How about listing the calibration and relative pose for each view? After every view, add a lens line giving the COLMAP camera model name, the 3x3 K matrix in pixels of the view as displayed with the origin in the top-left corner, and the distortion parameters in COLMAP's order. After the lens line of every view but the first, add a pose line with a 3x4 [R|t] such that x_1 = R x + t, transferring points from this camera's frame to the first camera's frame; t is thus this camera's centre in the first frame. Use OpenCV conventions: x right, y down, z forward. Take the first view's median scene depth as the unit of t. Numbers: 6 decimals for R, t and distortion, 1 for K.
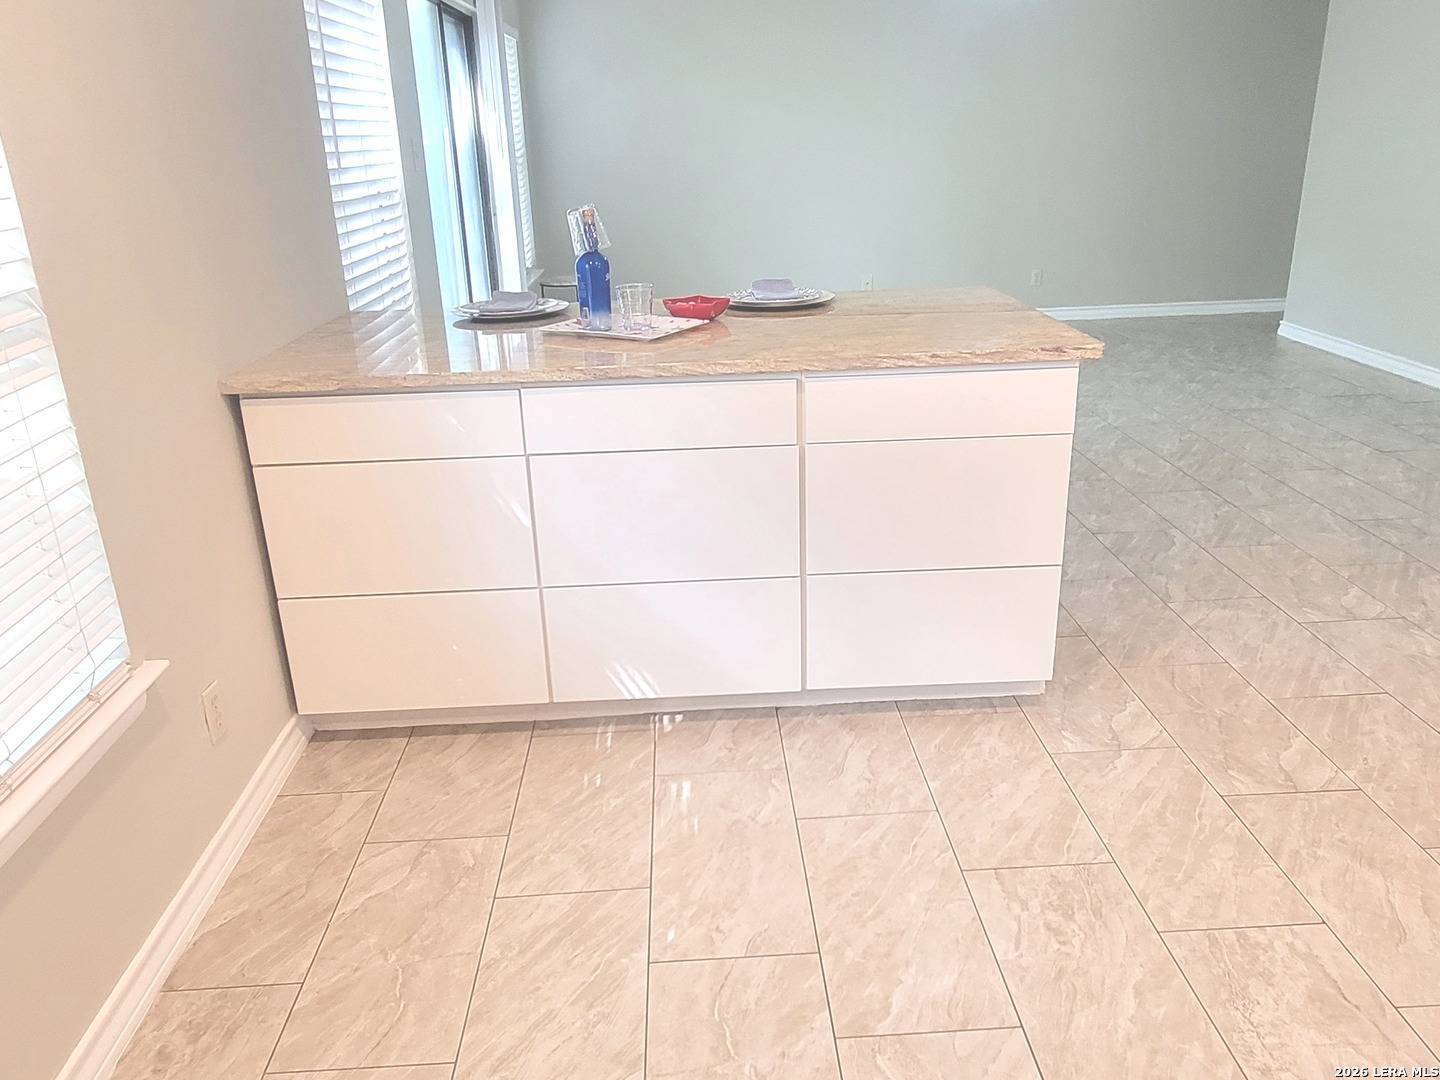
lens RADIAL K [[1092.5, 0, 713.4], [0, 1092.5, 544.6], [0, 0, 1]] dist [0.007269, -0.001770]
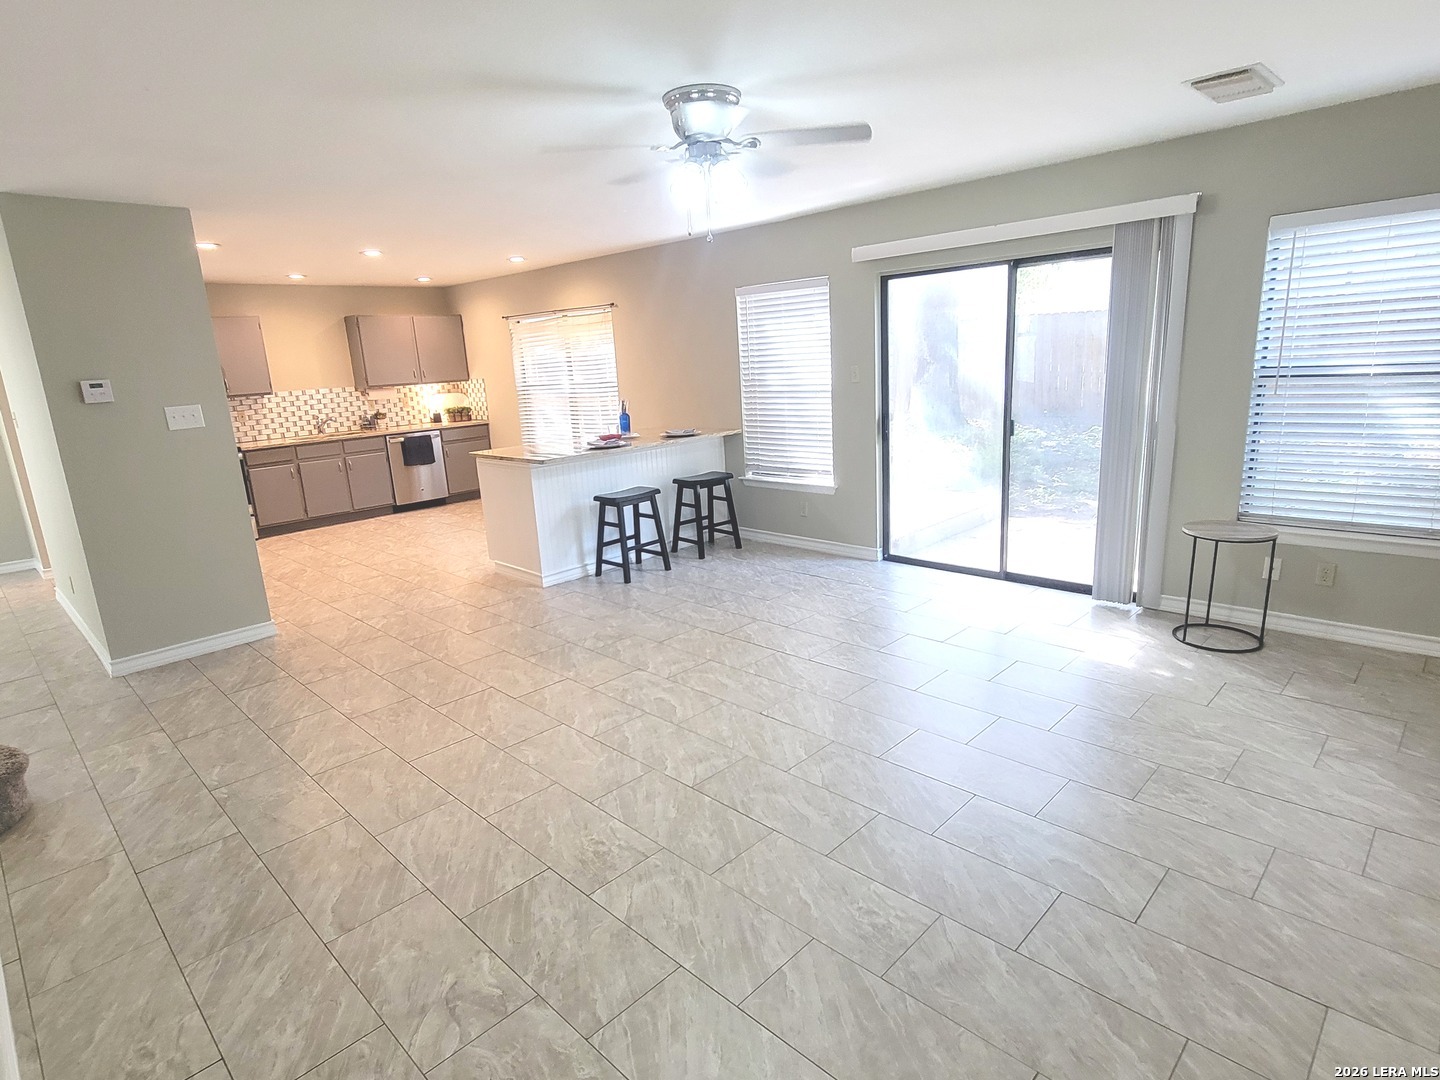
lens RADIAL K [[783.8, 0, 707.8], [0, 783.8, 547.6], [0, 0, 1]] dist [-0.000381, -0.000459]
pose [[-0.727133, 0.239142, -0.643497, 0.885036], [-0.165050, 0.848971, 0.502004, -0.776030], [0.666360, 0.471232, -0.577844, 1.849608]]
